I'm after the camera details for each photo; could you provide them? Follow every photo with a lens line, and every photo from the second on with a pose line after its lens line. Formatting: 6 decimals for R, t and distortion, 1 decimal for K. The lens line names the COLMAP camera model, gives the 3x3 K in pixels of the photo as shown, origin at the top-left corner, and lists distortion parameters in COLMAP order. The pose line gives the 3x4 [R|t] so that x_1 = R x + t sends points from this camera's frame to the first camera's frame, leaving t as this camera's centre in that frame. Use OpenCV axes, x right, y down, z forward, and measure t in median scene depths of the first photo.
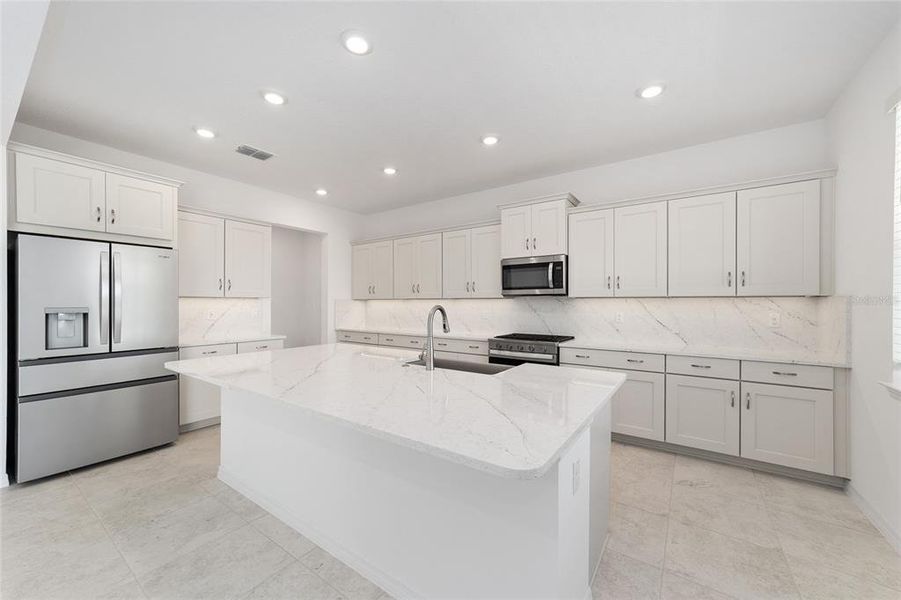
lens RADIAL K [[345.4, 0, 445.6], [0, 345.4, 302.7], [0, 0, 1]] dist [-0.009960, 0.005438]
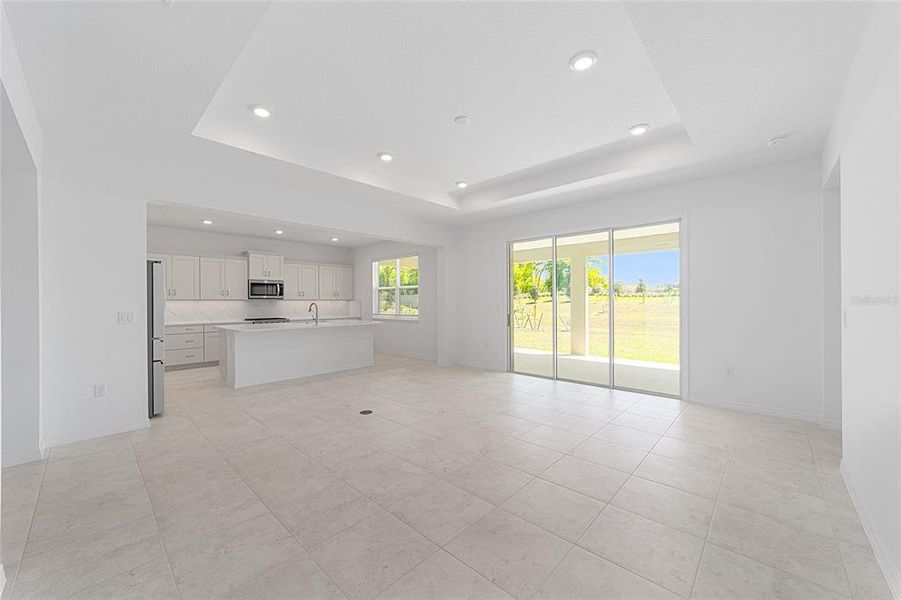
lens RADIAL K [[345.4, 0, 451.1], [0, 345.4, 305.6], [0, 0, 1]] dist [-0.009960, 0.005438]
pose [[0.115228, -0.013208, 0.993251, -1.743730], [0.005988, 0.999903, 0.012602, 0.000917], [-0.993321, 0.004496, 0.115296, -0.345594]]
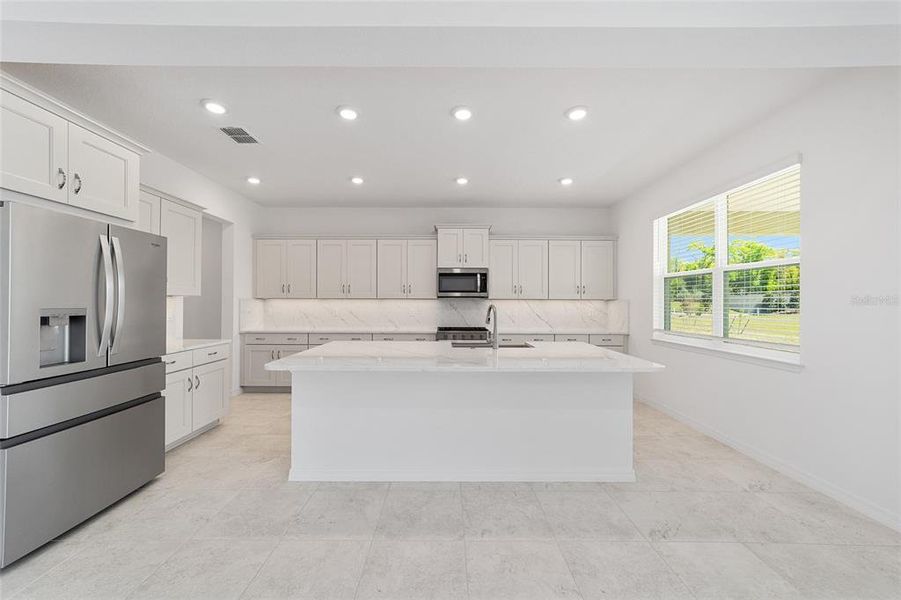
lens RADIAL K [[345.4, 0, 447.9], [0, 345.4, 299.1], [0, 0, 1]] dist [-0.009960, 0.005438]
pose [[0.812881, 0.008846, 0.582363, -0.589085], [-0.003921, 0.999945, -0.009716, -0.001048], [-0.582417, 0.005614, 0.812871, -0.041759]]
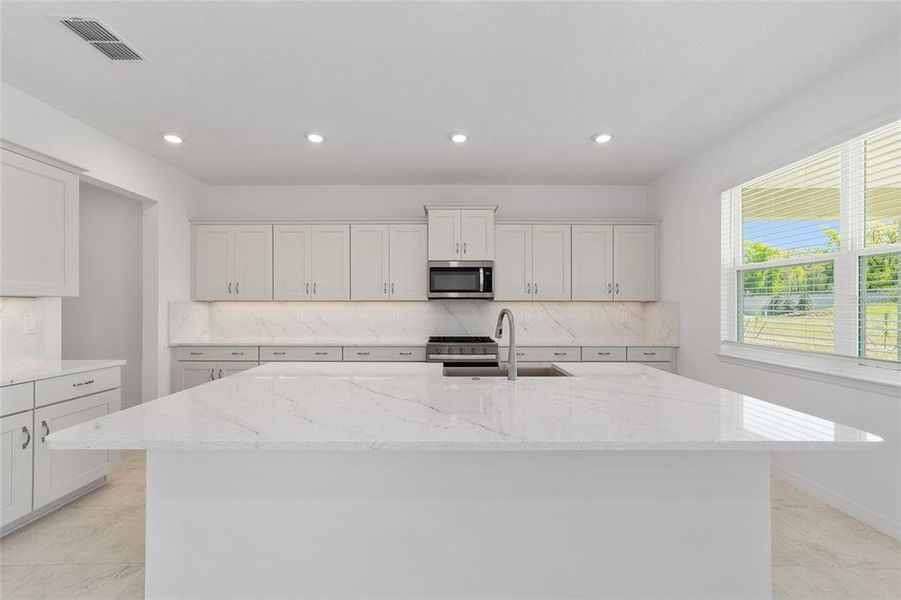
lens RADIAL K [[345.4, 0, 446.8], [0, 345.4, 305.4], [0, 0, 1]] dist [-0.009960, 0.005438]
pose [[0.813917, 0.000350, 0.580981, -0.394950], [-0.000775, 1.000000, 0.000482, -0.001526], [-0.580980, -0.000843, 0.813917, 0.199217]]
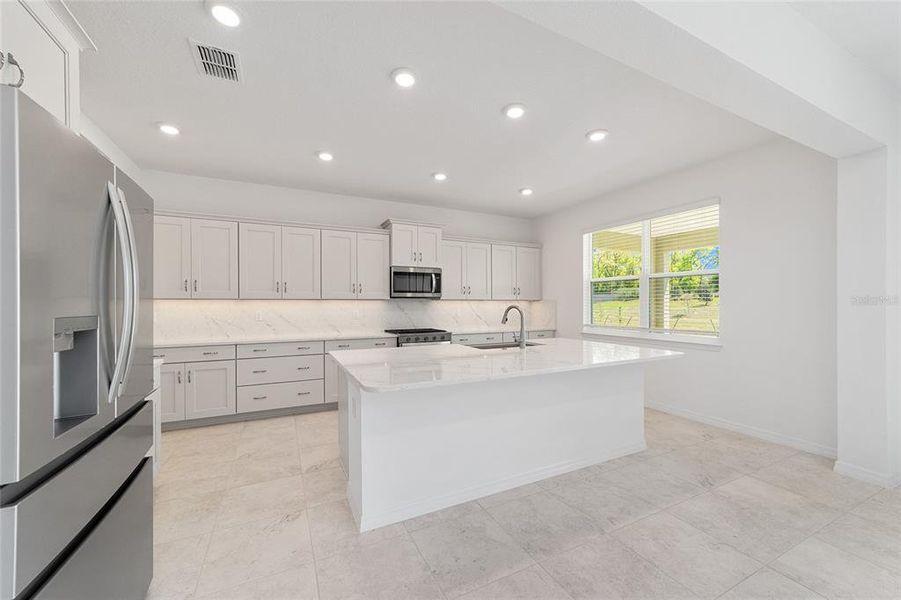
lens RADIAL K [[345.4, 0, 446.7], [0, 345.4, 302.3], [0, 0, 1]] dist [-0.009960, 0.005438]
pose [[0.475773, 0.001516, 0.879567, -0.844364], [0.001687, 0.999995, -0.002636, -0.000893], [-0.879567, 0.002738, 0.475768, 0.317583]]
